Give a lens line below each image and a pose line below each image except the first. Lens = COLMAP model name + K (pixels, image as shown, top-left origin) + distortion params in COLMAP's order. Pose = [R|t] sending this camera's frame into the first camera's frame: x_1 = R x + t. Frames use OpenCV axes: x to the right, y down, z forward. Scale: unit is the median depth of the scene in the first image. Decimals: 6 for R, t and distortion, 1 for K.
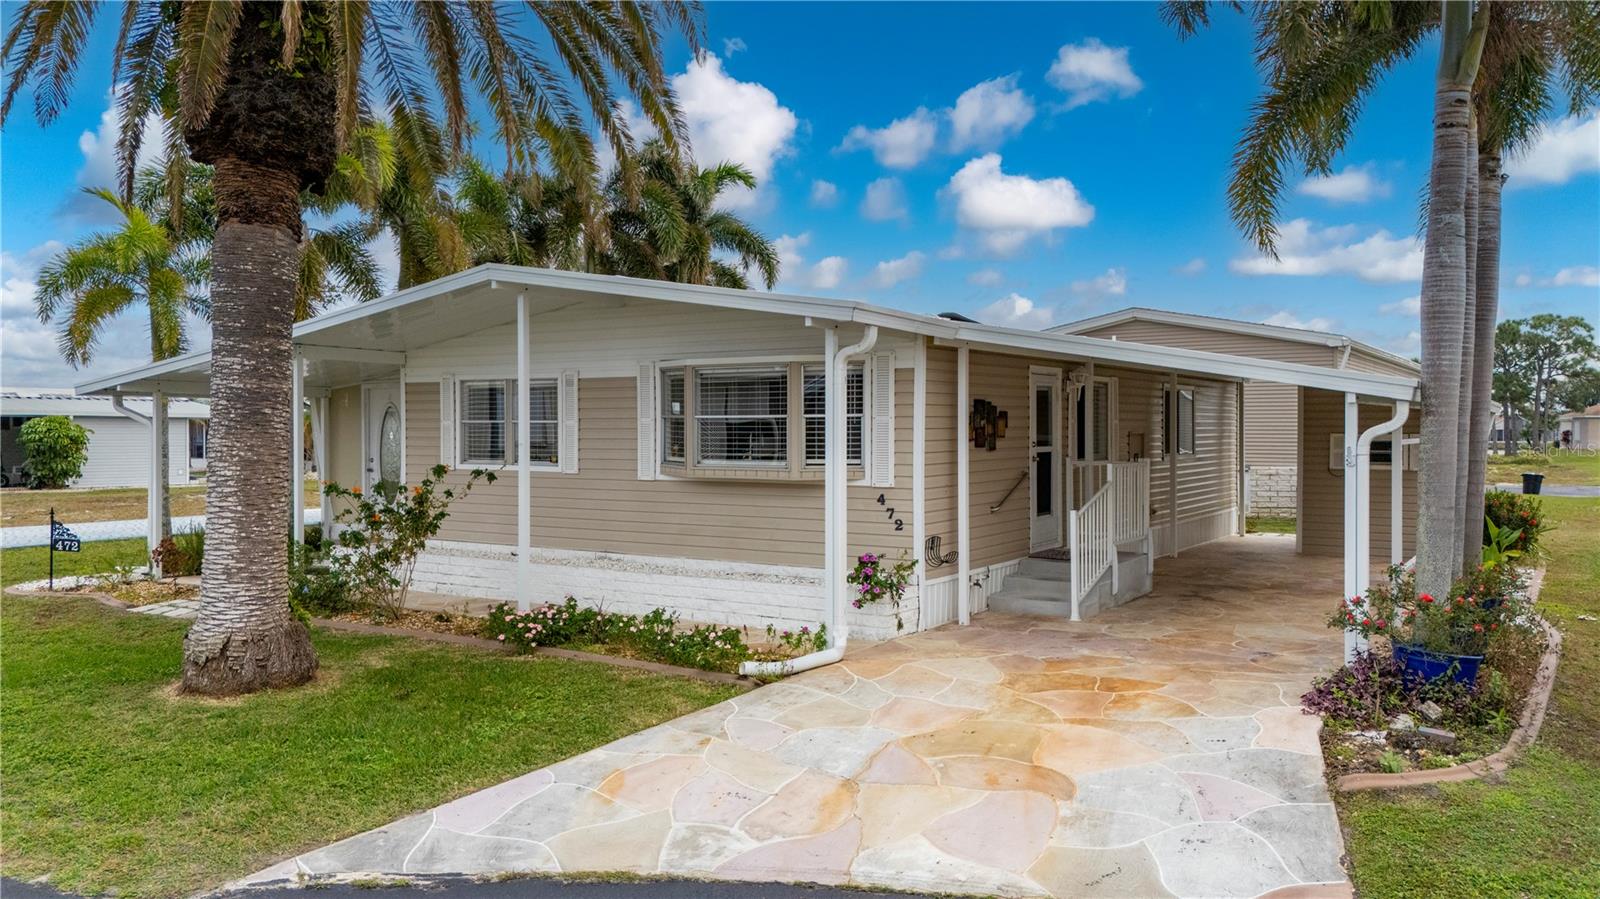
lens RADIAL K [[1174.6, 0, 800.0], [0, 1174.6, 449.5], [0, 0, 1]] dist [0.056850, -0.029029]
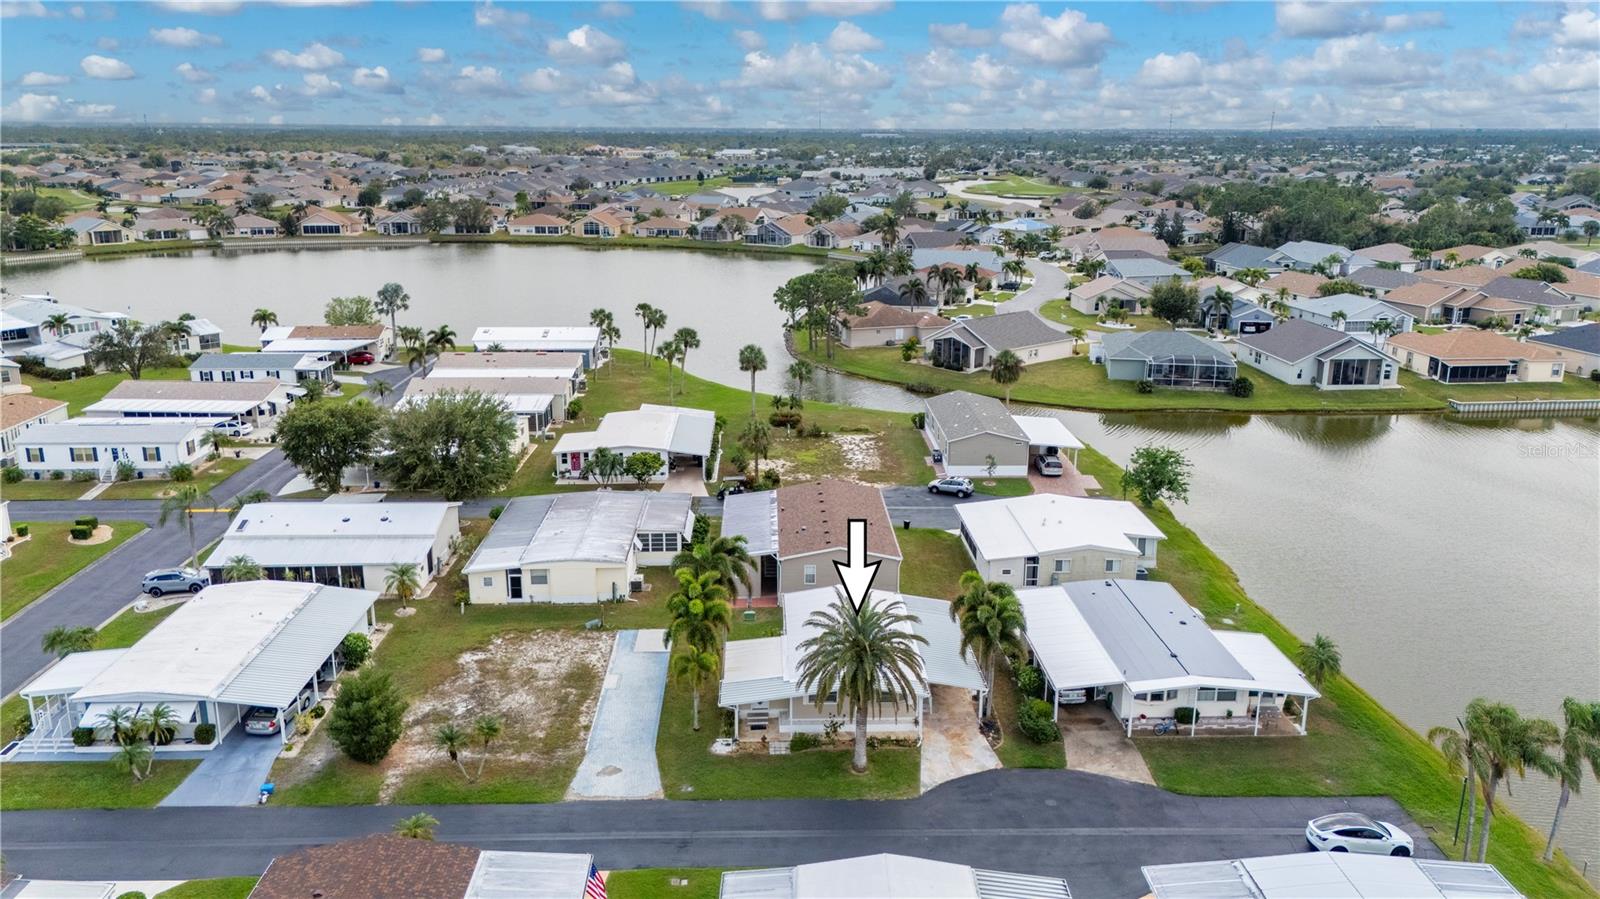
lens RADIAL K [[1171.0, 0, 800.0], [0, 1171.0, 449.5], [0, 0, 1]] dist [0.081722, -0.080717]
pose [[0.816300, -0.152060, 0.557254, -4.306783], [0.005054, 0.966572, 0.256347, -3.366544], [-0.577606, -0.206440, 0.789781, -3.832598]]
